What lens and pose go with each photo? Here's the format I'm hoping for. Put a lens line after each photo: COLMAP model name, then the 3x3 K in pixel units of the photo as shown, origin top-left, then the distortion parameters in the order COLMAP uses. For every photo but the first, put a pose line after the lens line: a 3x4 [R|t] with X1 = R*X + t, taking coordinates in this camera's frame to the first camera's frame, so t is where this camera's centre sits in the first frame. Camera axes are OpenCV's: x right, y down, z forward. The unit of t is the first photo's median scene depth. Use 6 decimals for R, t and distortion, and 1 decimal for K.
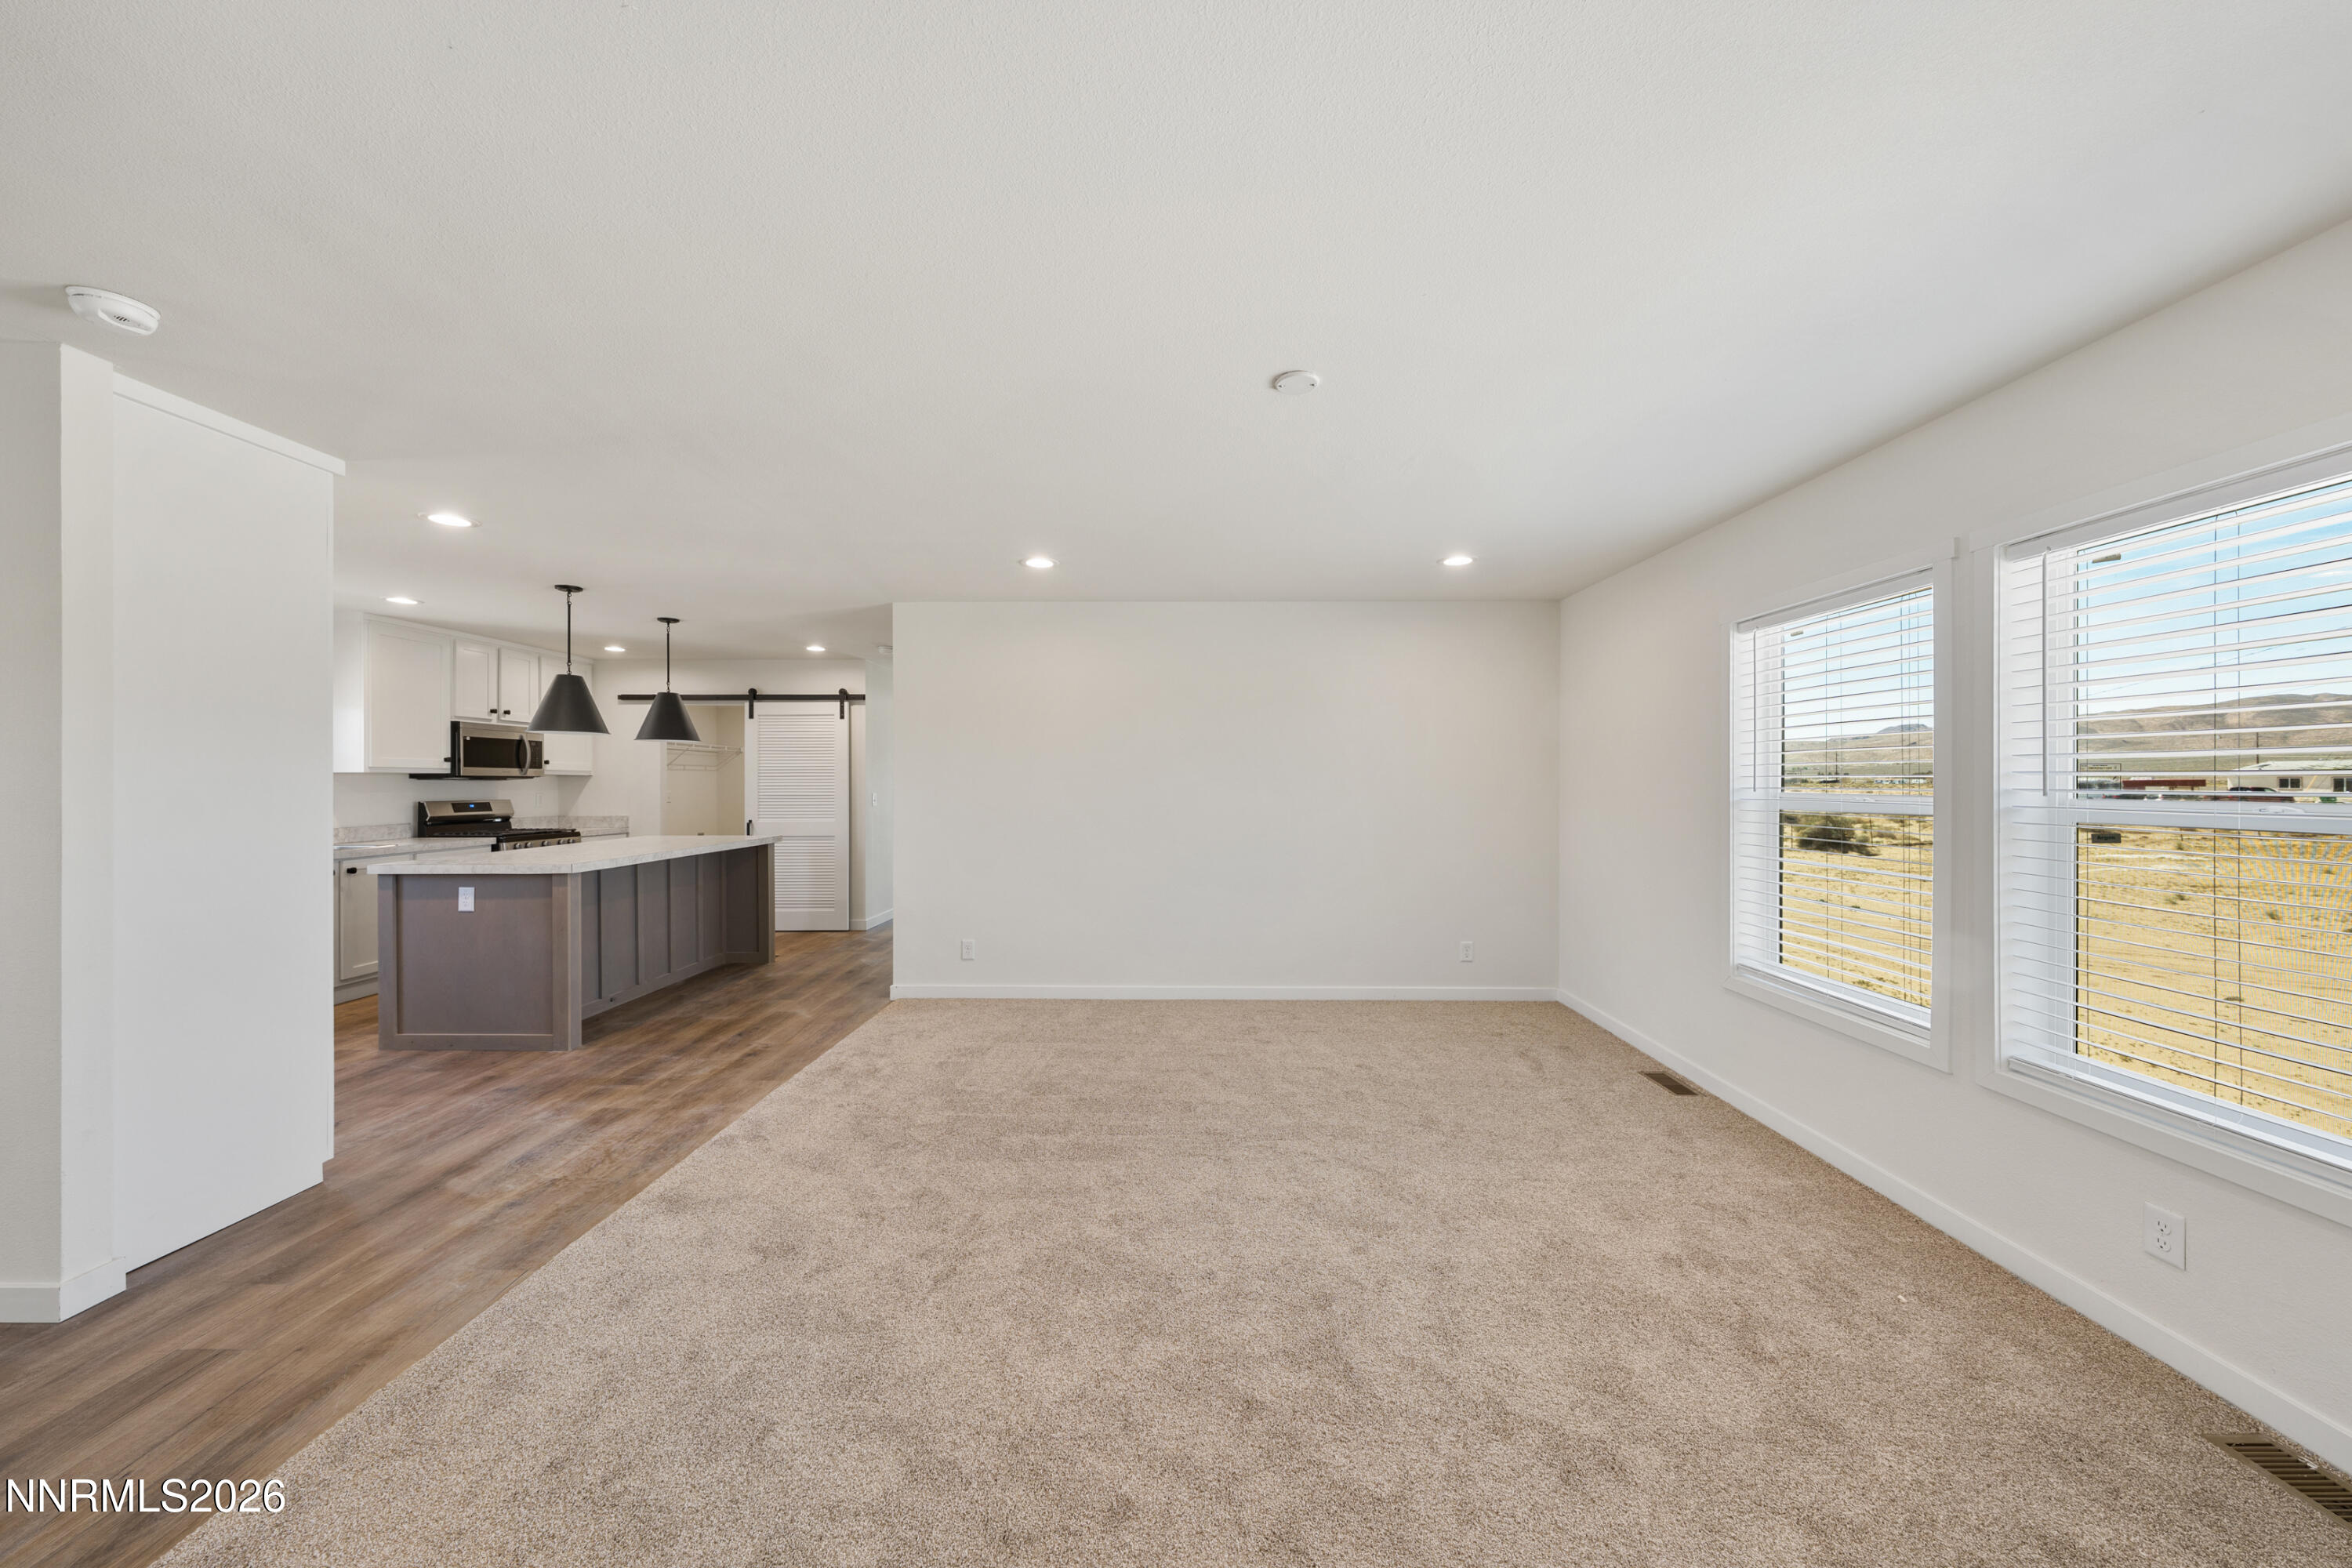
lens RADIAL K [[796.7, 0, 1180.0], [0, 796.7, 782.9], [0, 0, 1]] dist [-0.001682, -0.000320]
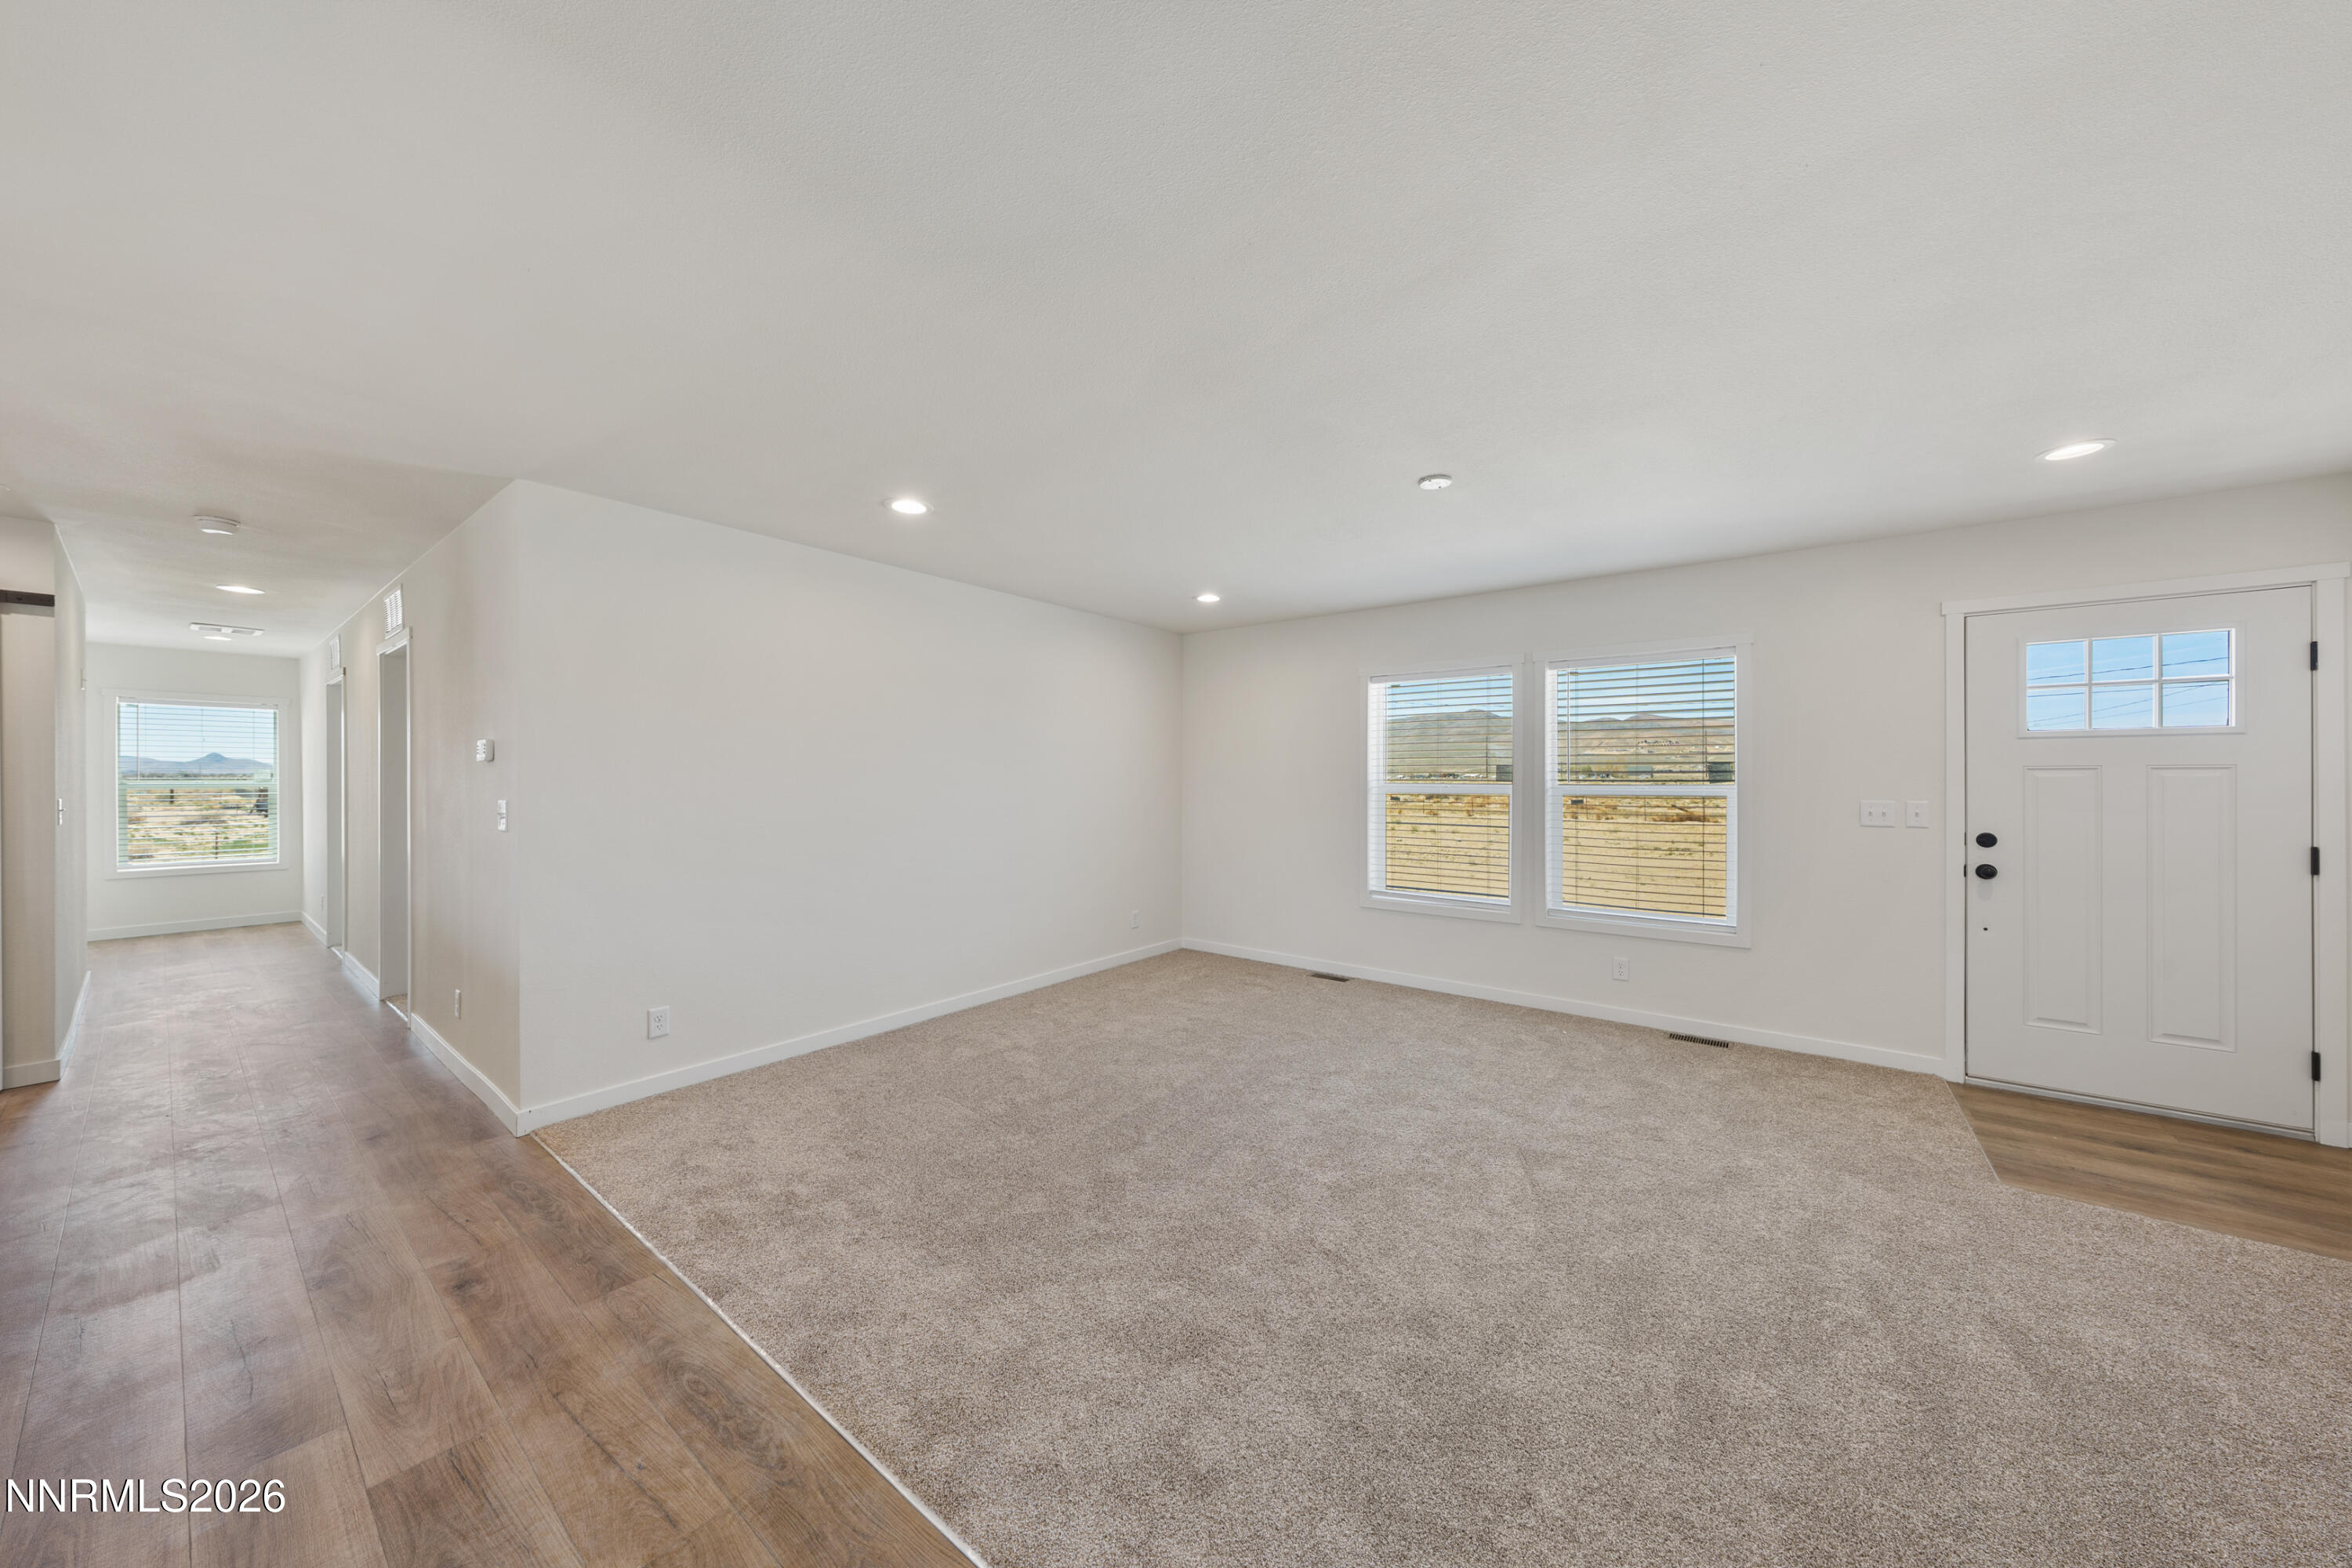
lens RADIAL K [[790.5, 0, 1173.4], [0, 790.5, 780.0], [0, 0, 1]] dist [-0.002713, 0.000540]
pose [[0.609097, -0.004475, 0.793083, -0.704187], [0.002908, 0.999990, 0.003410, 0.001312], [-0.793090, 0.000230, 0.609104, 0.315676]]
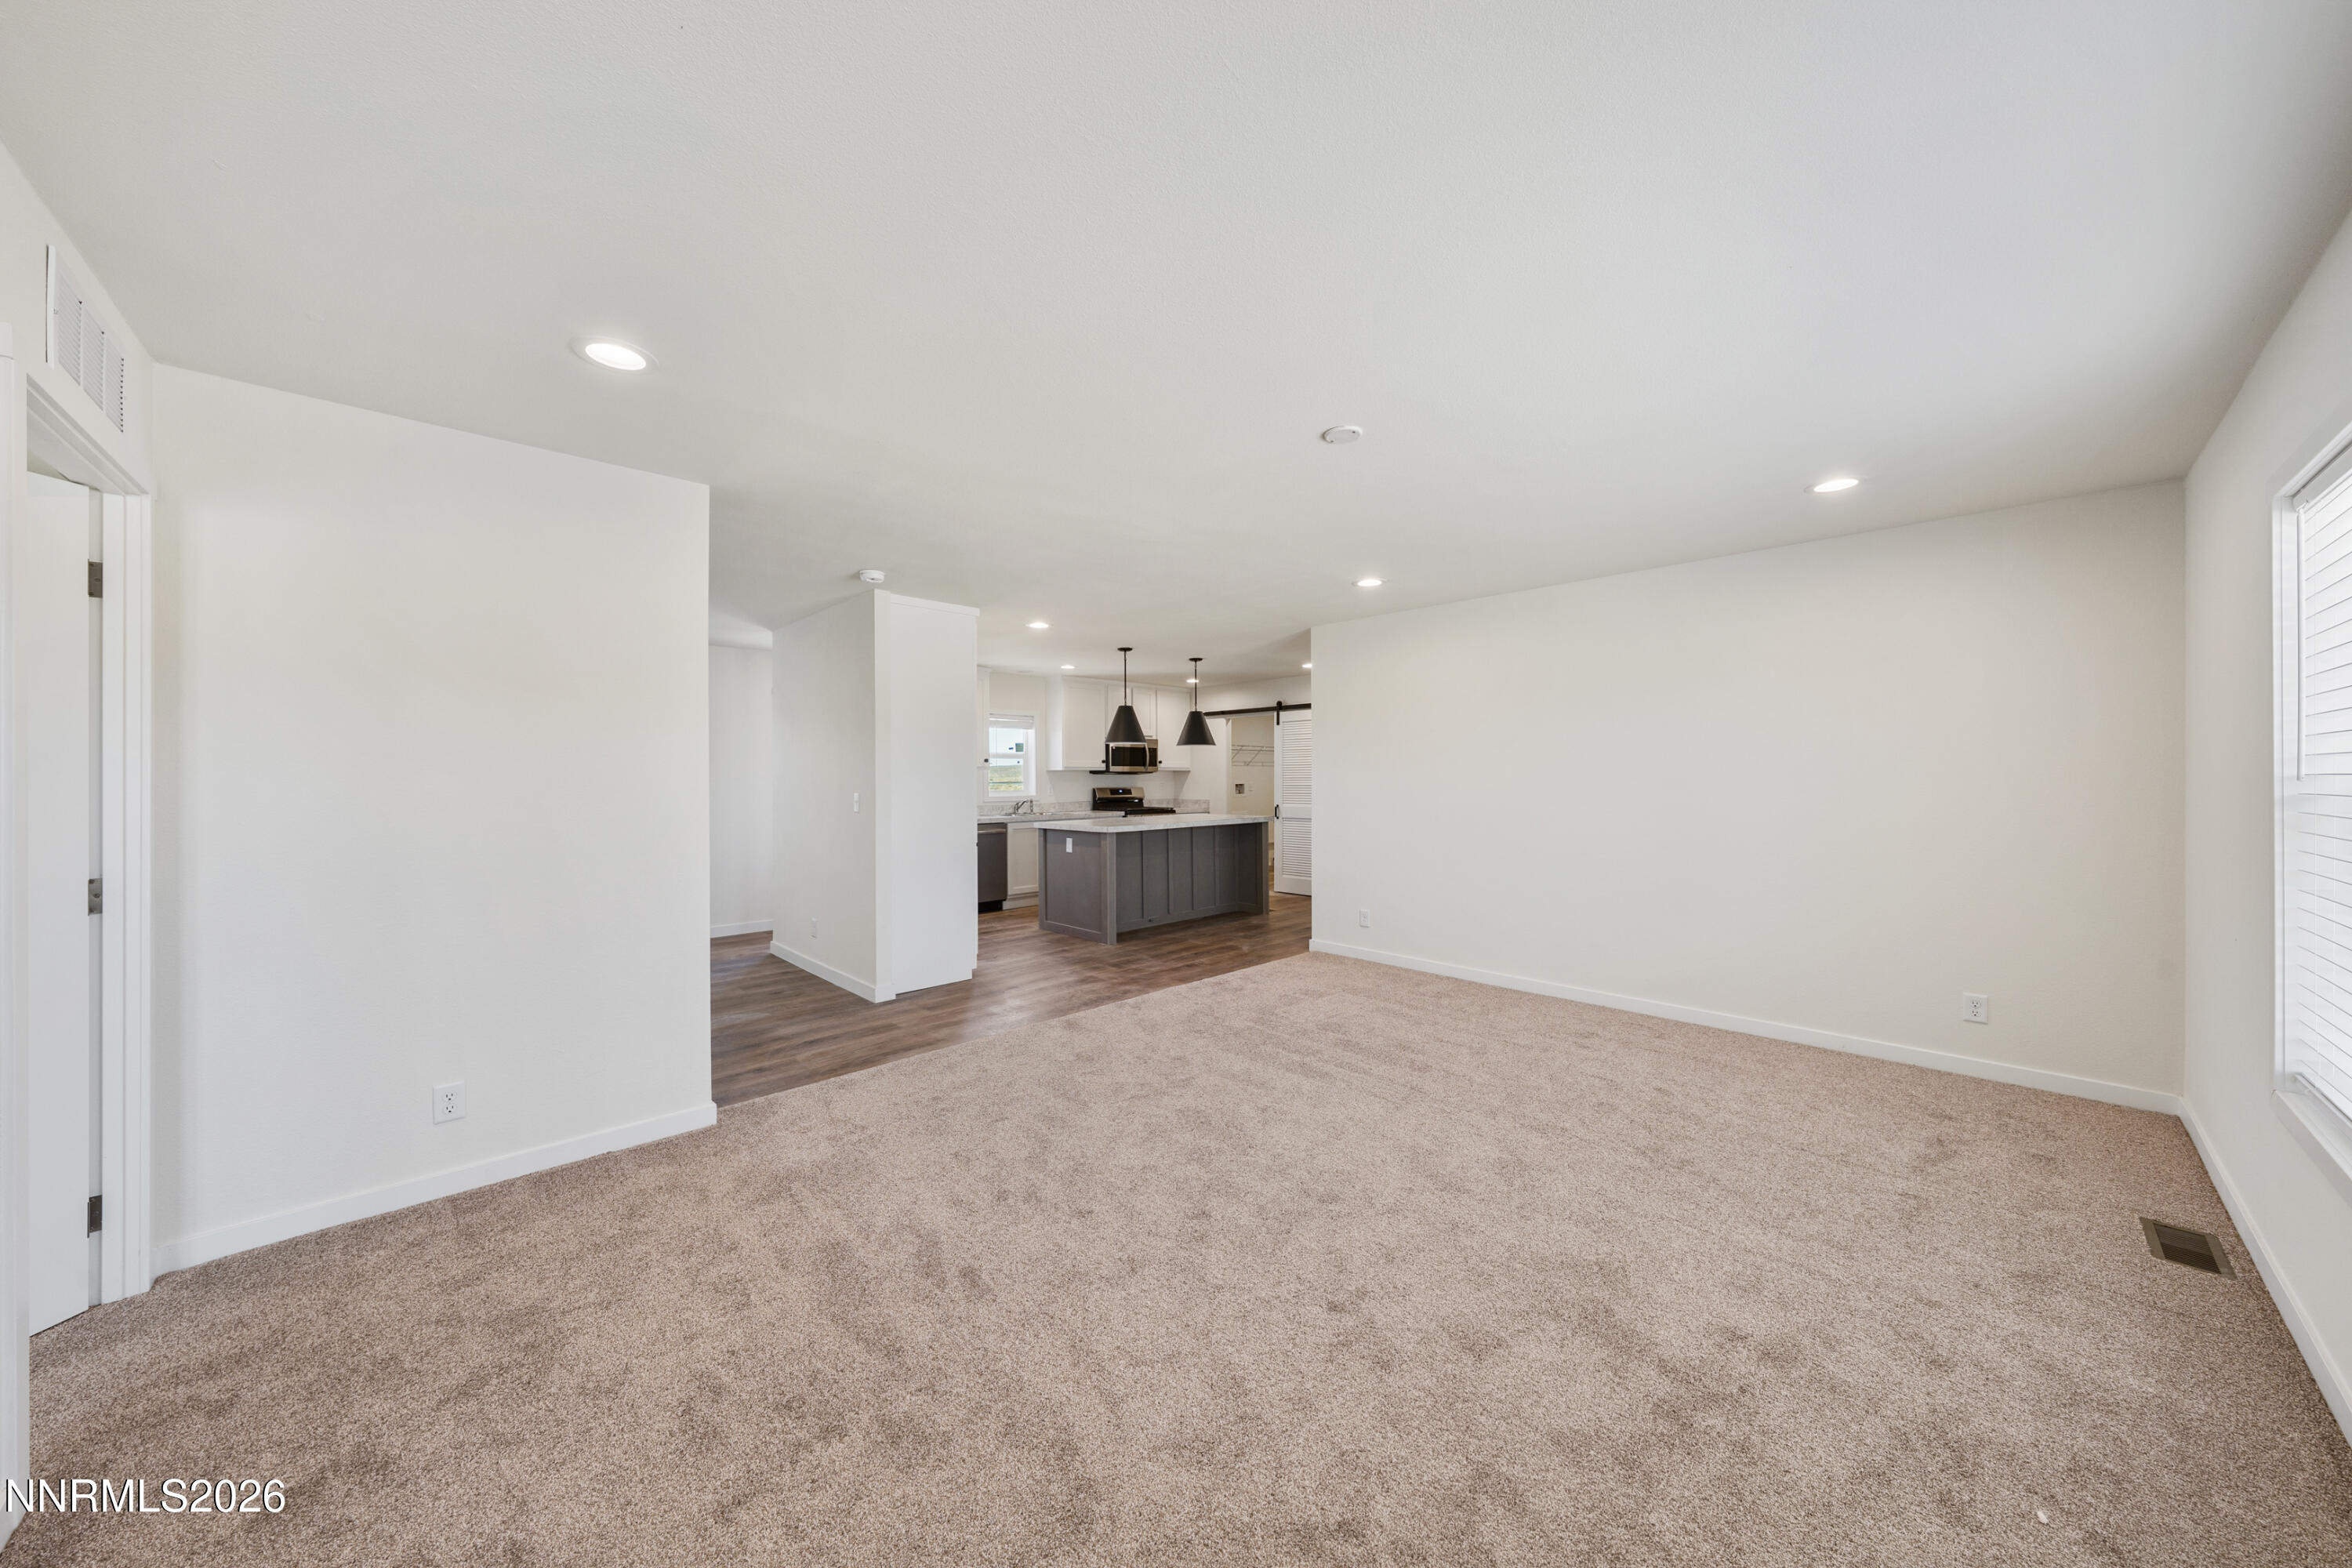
lens RADIAL K [[792.8, 0, 1176.0], [0, 792.8, 784.0], [0, 0, 1]] dist [-0.002411, -0.000421]
pose [[0.698879, 0.003790, -0.715230, 0.481394], [0.002593, 0.999966, 0.007832, 0.005485], [0.715235, -0.007328, 0.698845, -0.002180]]
